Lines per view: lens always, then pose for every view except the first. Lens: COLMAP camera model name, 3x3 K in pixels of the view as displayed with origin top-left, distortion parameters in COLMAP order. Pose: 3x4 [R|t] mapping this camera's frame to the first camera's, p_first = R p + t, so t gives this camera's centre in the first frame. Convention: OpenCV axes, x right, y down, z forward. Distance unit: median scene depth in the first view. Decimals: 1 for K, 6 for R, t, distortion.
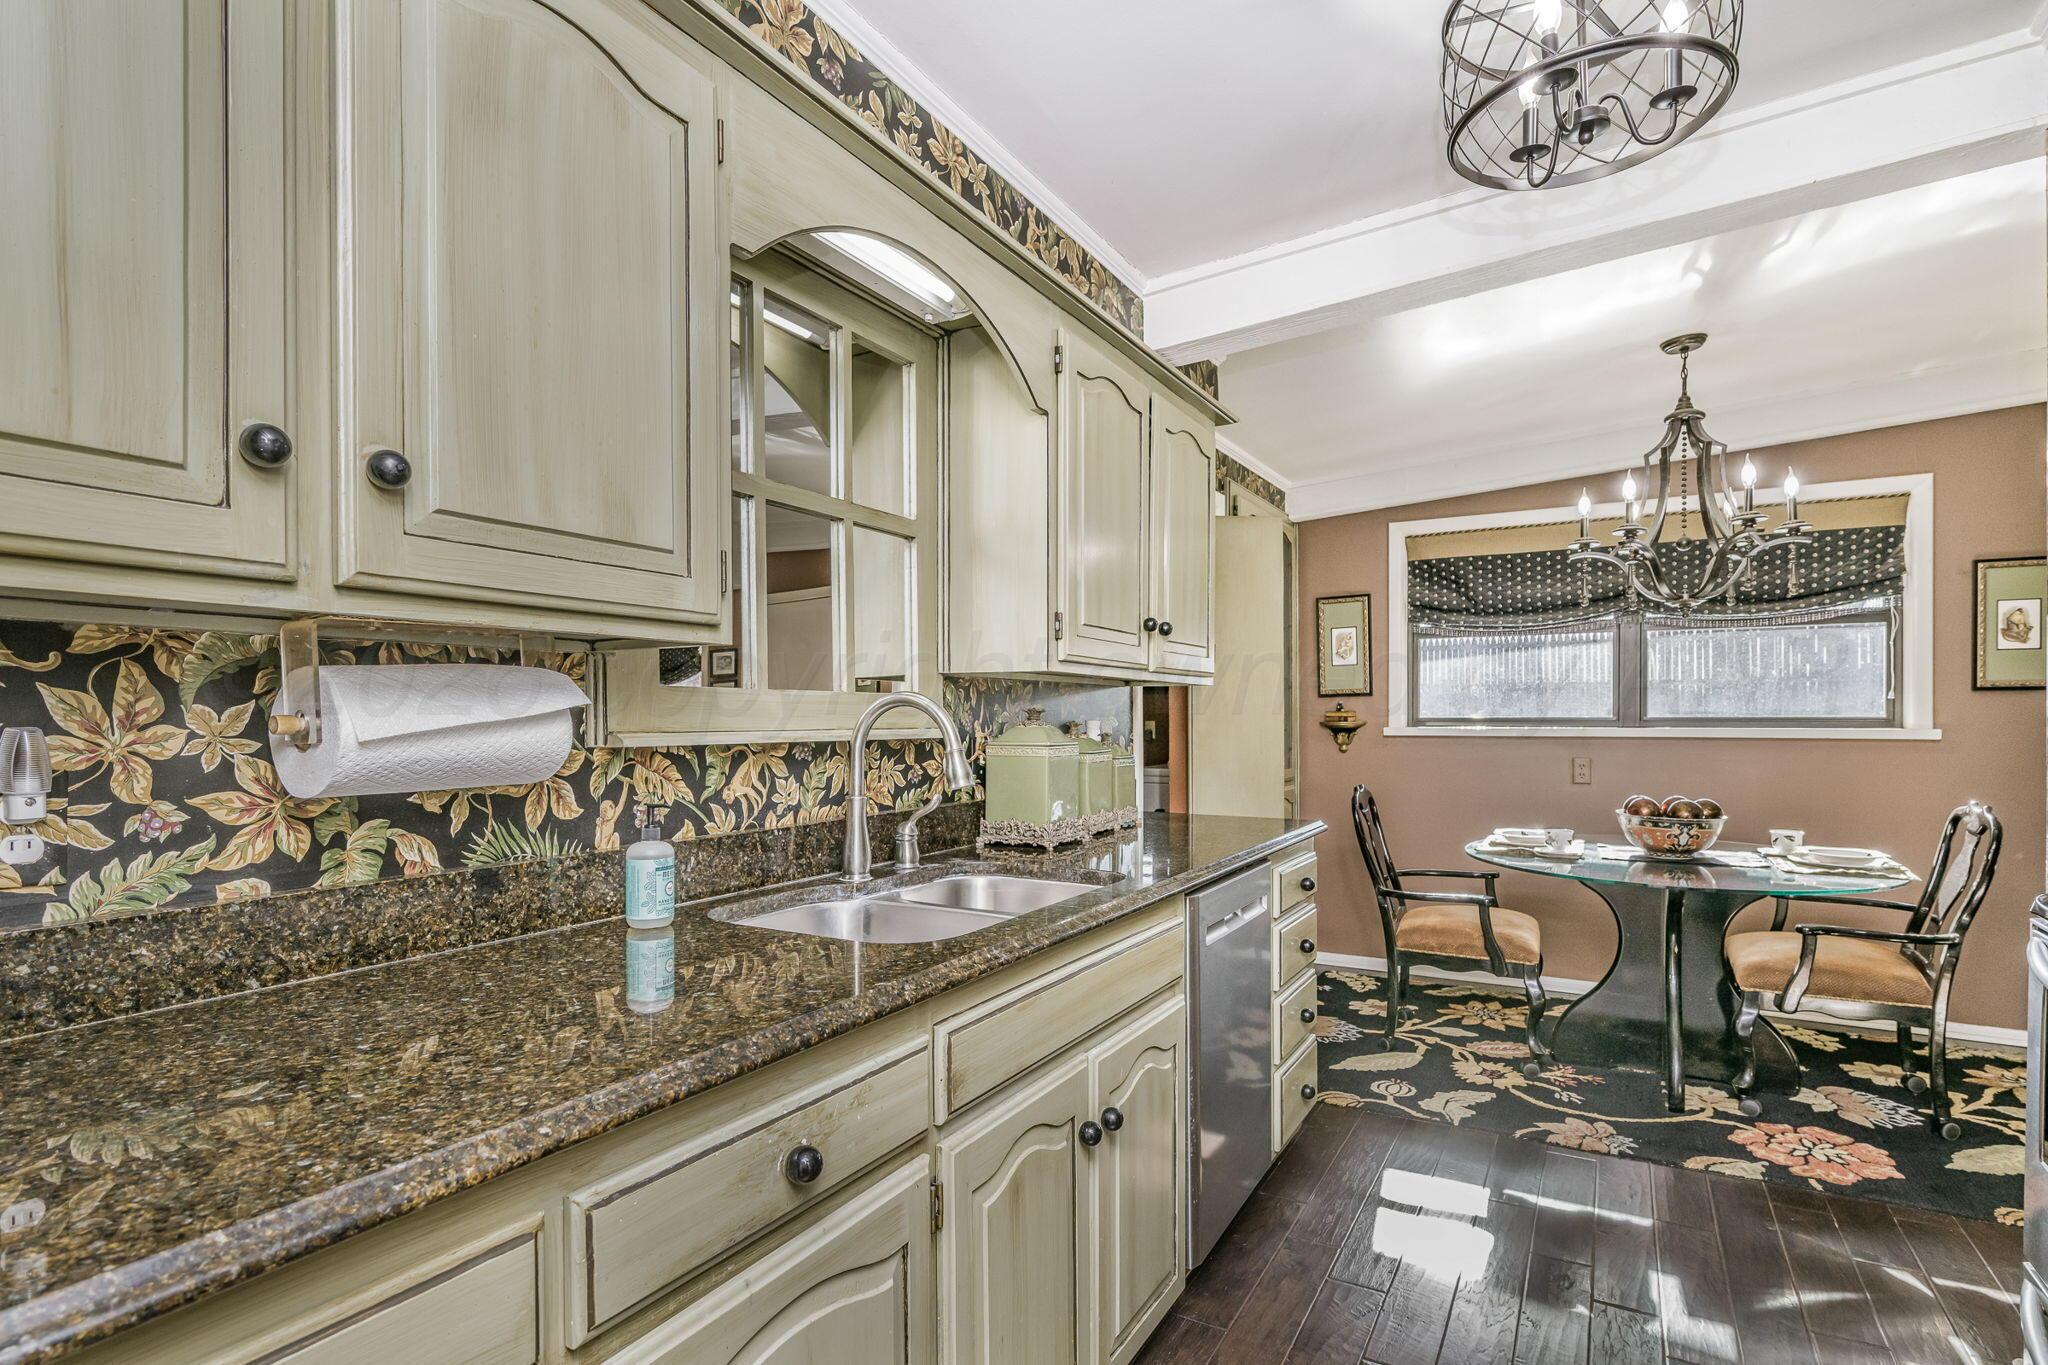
lens RADIAL K [[999.6, 0, 1023.8], [0, 999.6, 701.2], [0, 0, 1]] dist [-0.001065, 0.000031]
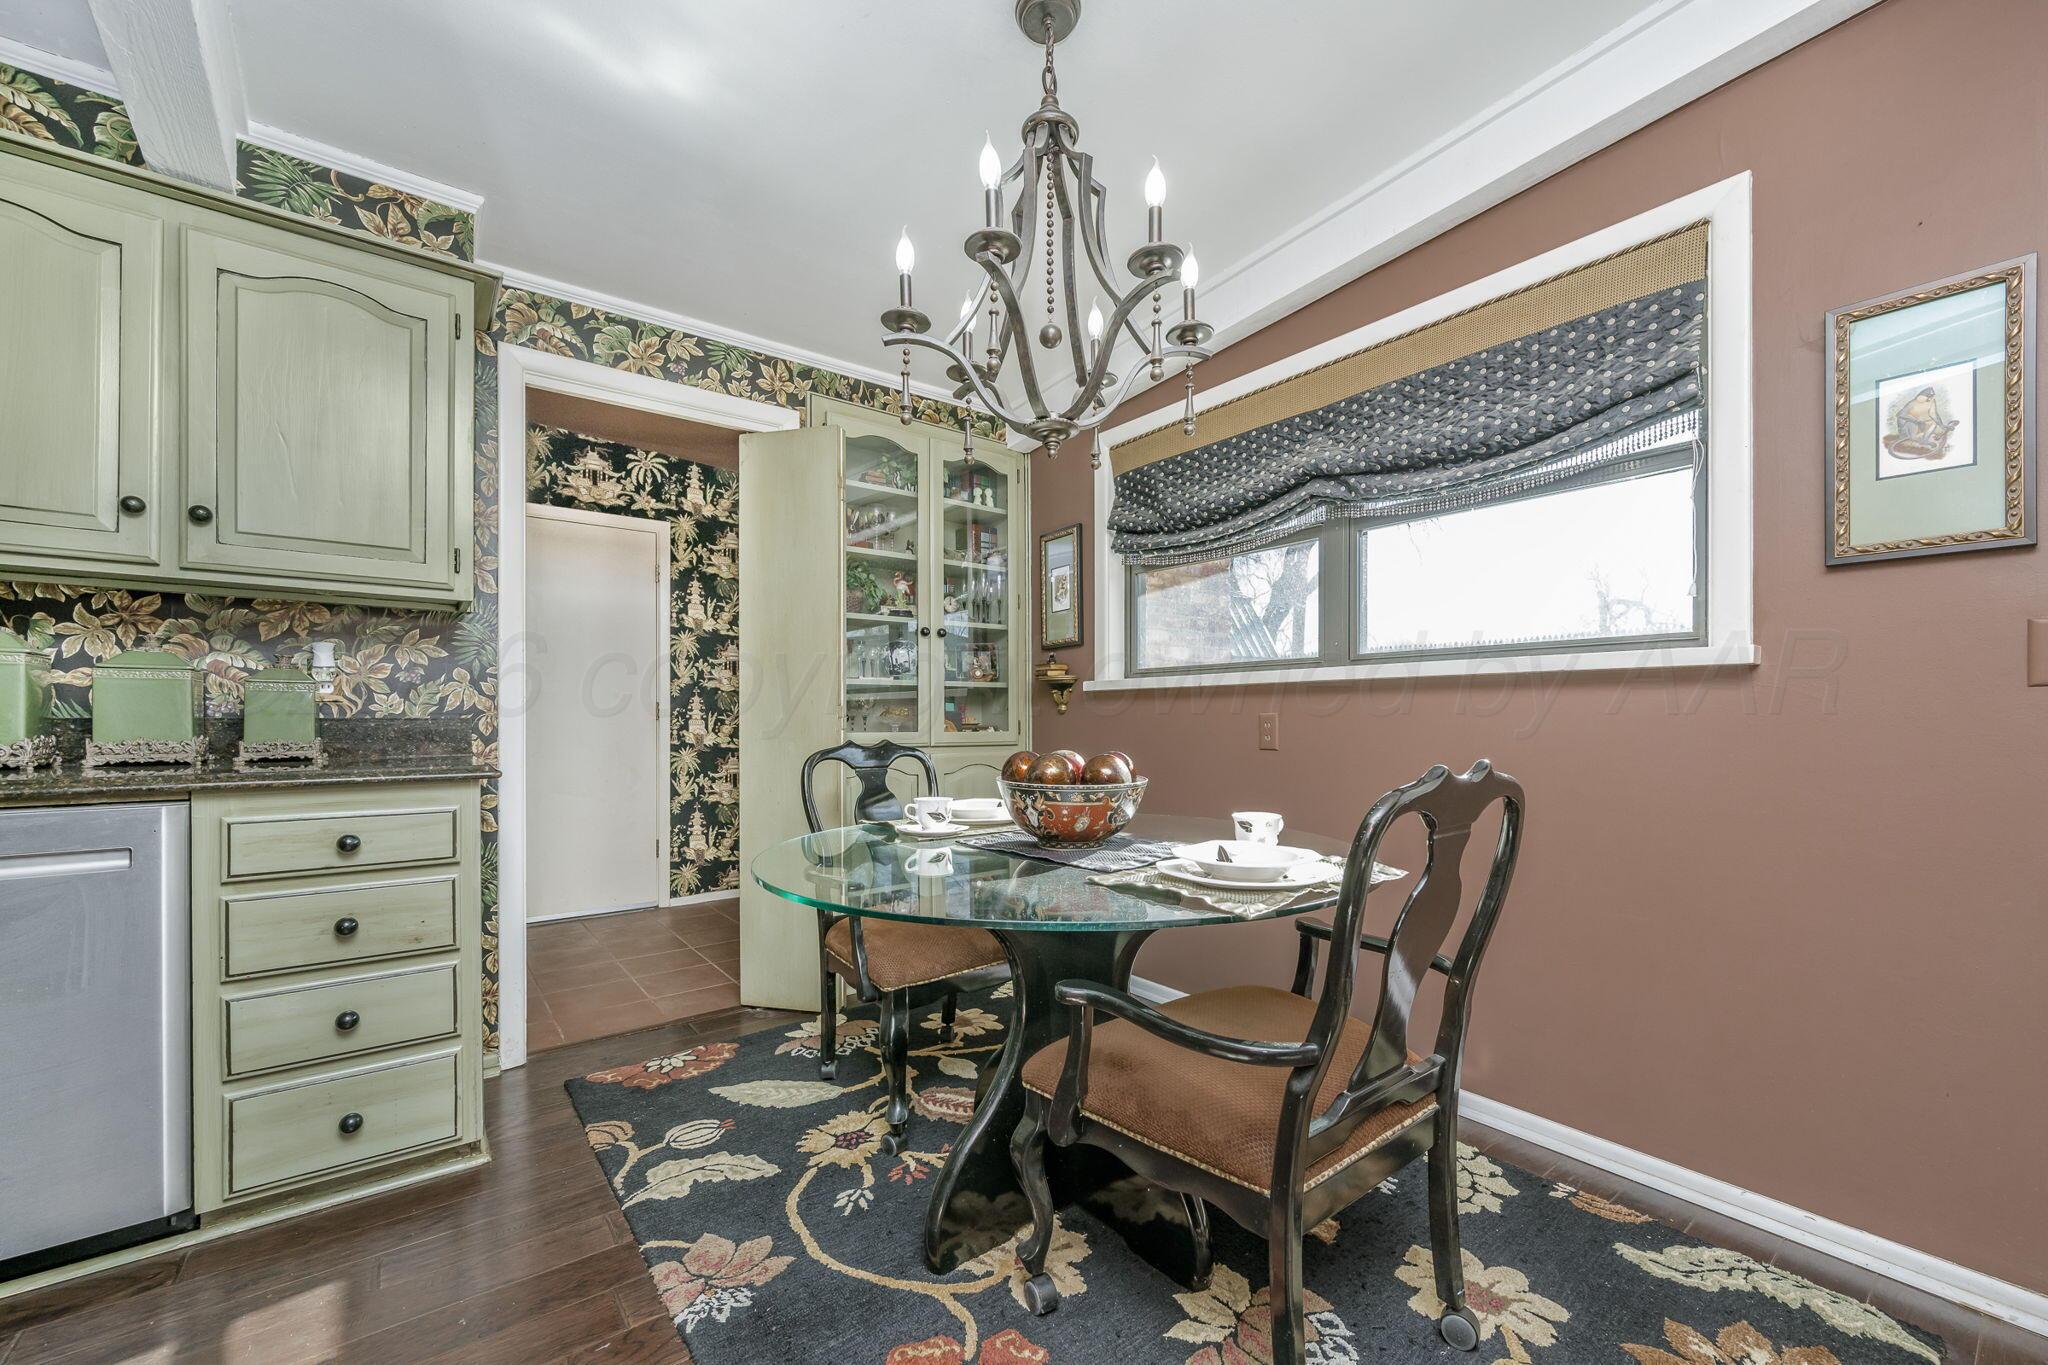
lens RADIAL K [[802.4, 0, 1023.6], [0, 802.4, 695.9], [0, 0, 1]] dist [-0.003132, -0.000116]
pose [[0.924771, -0.011949, -0.380336, 0.730365], [0.009567, 0.999921, -0.008152, 0.056188], [0.380403, 0.003900, 0.924813, 0.467651]]
